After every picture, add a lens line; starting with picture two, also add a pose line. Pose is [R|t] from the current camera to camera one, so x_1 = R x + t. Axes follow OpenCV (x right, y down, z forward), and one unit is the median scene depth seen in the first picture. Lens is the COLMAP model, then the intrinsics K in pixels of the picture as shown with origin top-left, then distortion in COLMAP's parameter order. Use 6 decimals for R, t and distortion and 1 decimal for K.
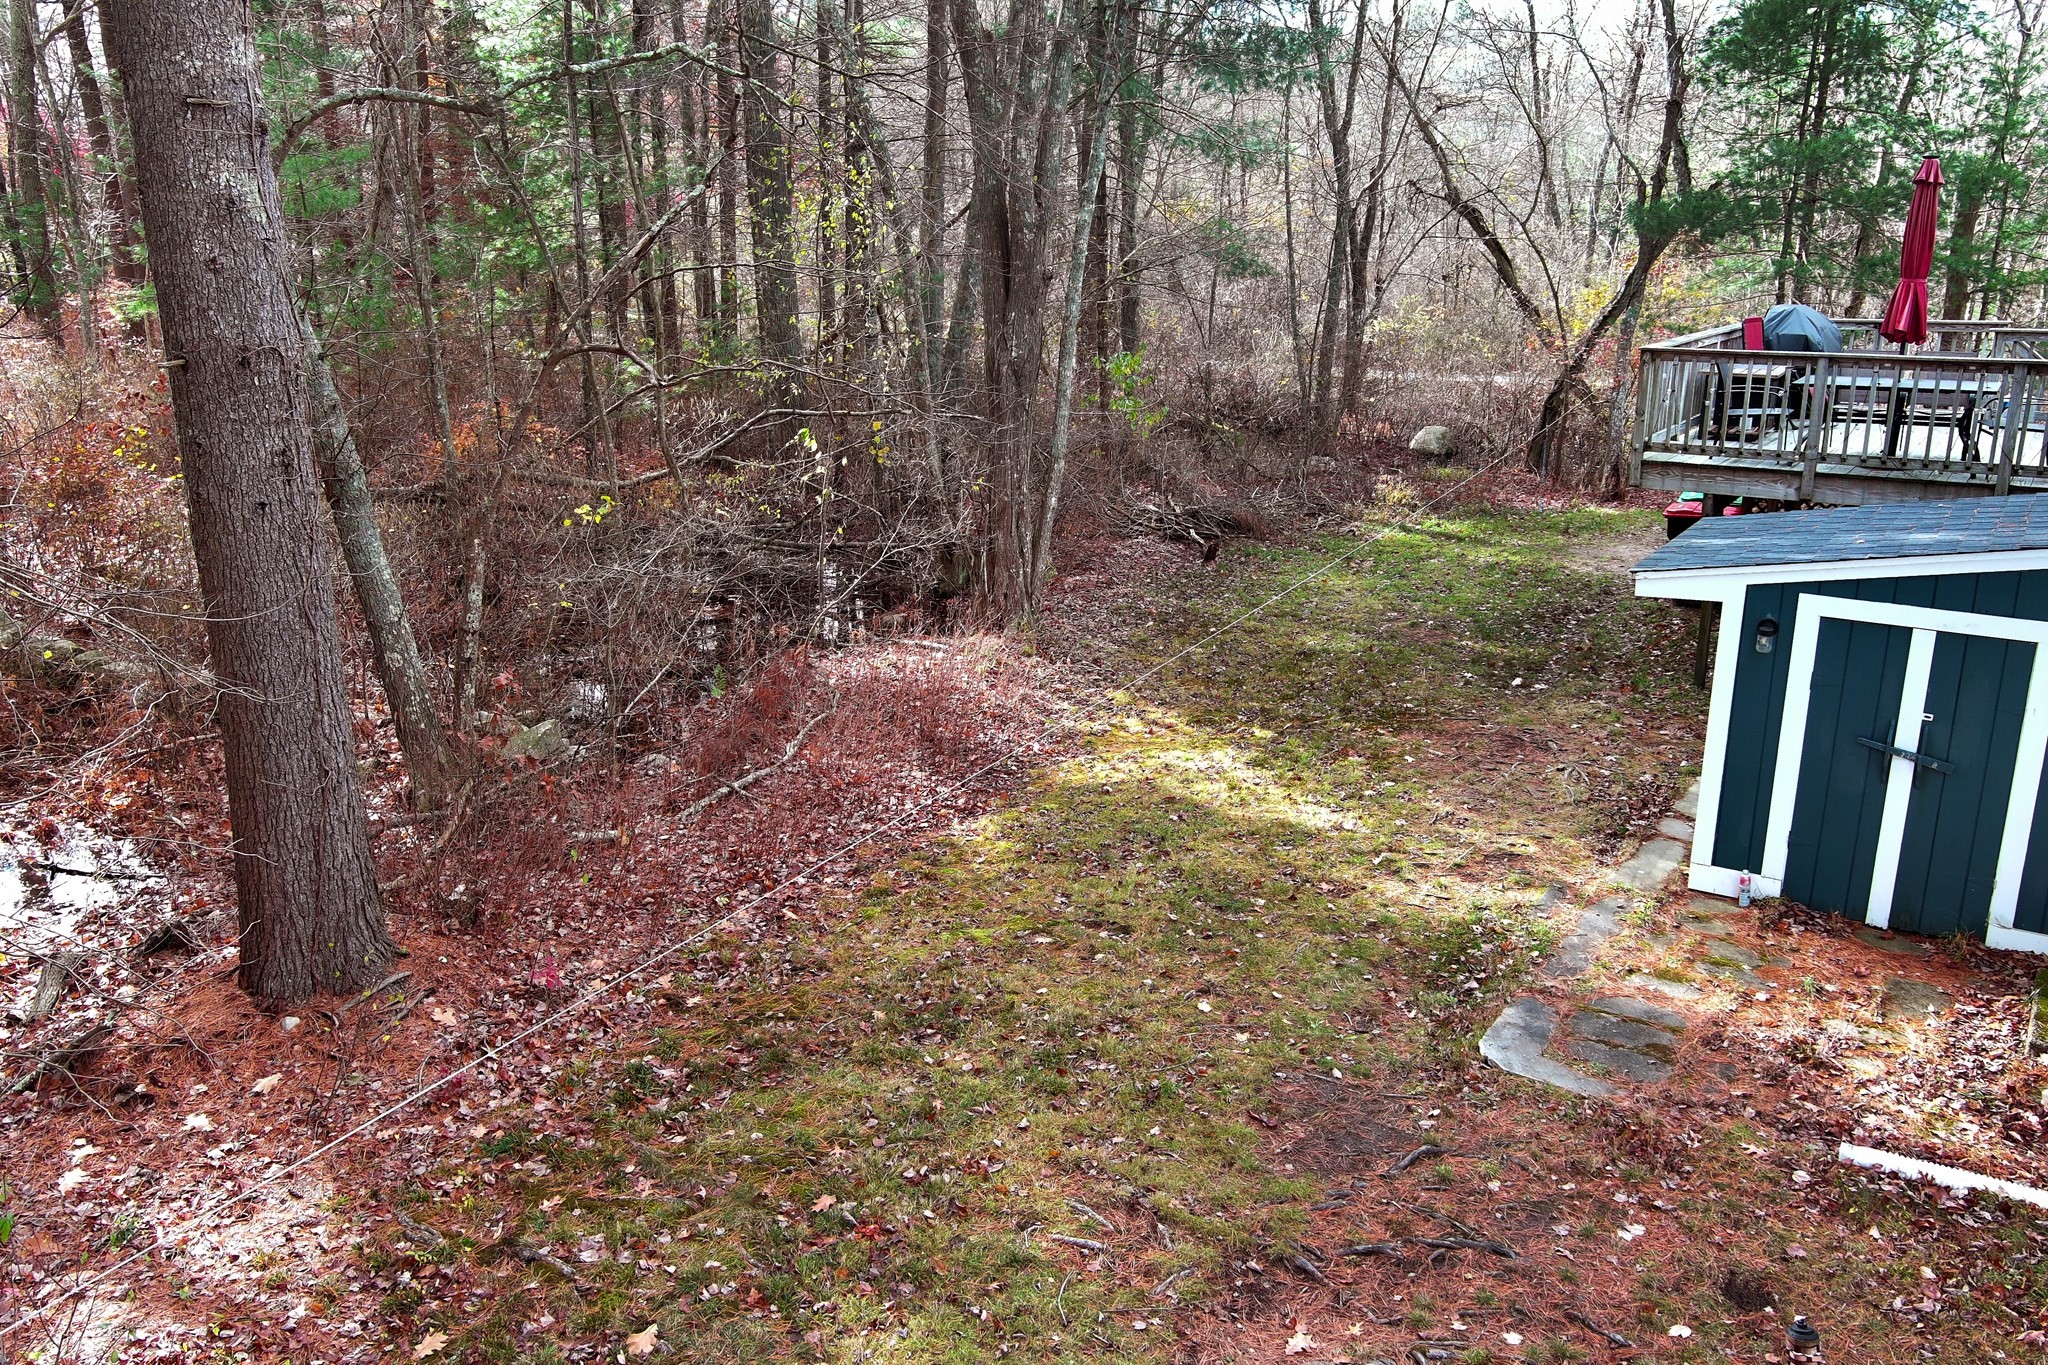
lens RADIAL K [[1601.1, 0, 1021.5], [0, 1601.1, 685.2], [0, 0, 1]] dist [0.009254, -0.006748]
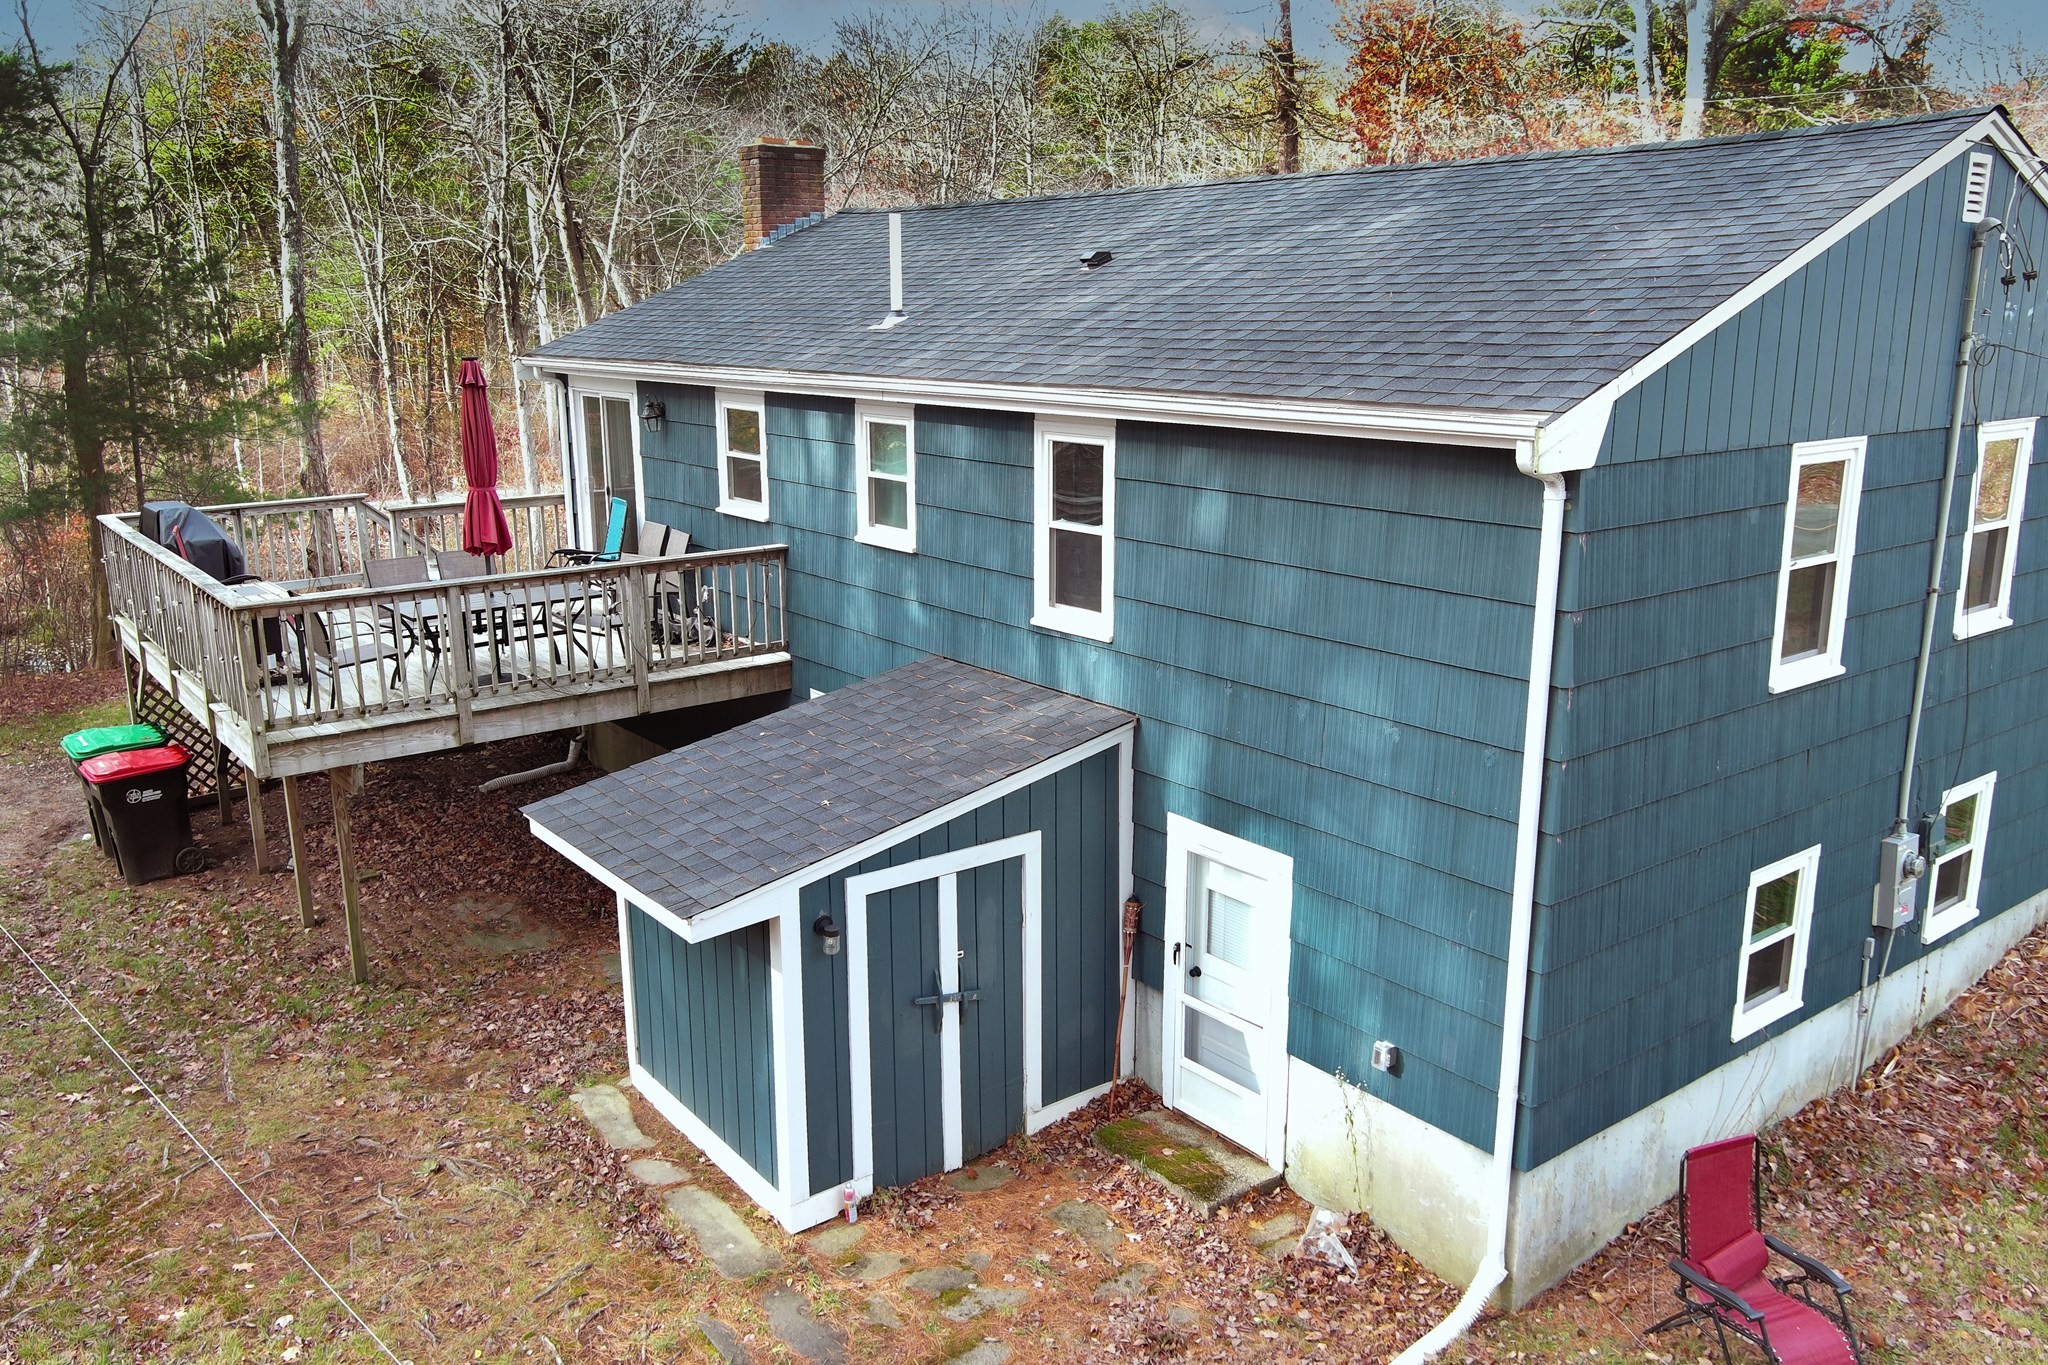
lens RADIAL K [[1601.1, 0, 1025.6], [0, 1601.1, 676.5], [0, 0, 1]] dist [0.009254, -0.006748]
pose [[0.301856, -0.223853, 0.926700, -0.301782], [0.258000, 0.954952, 0.146638, -0.274288], [-0.917779, 0.194825, 0.346012, 0.568714]]
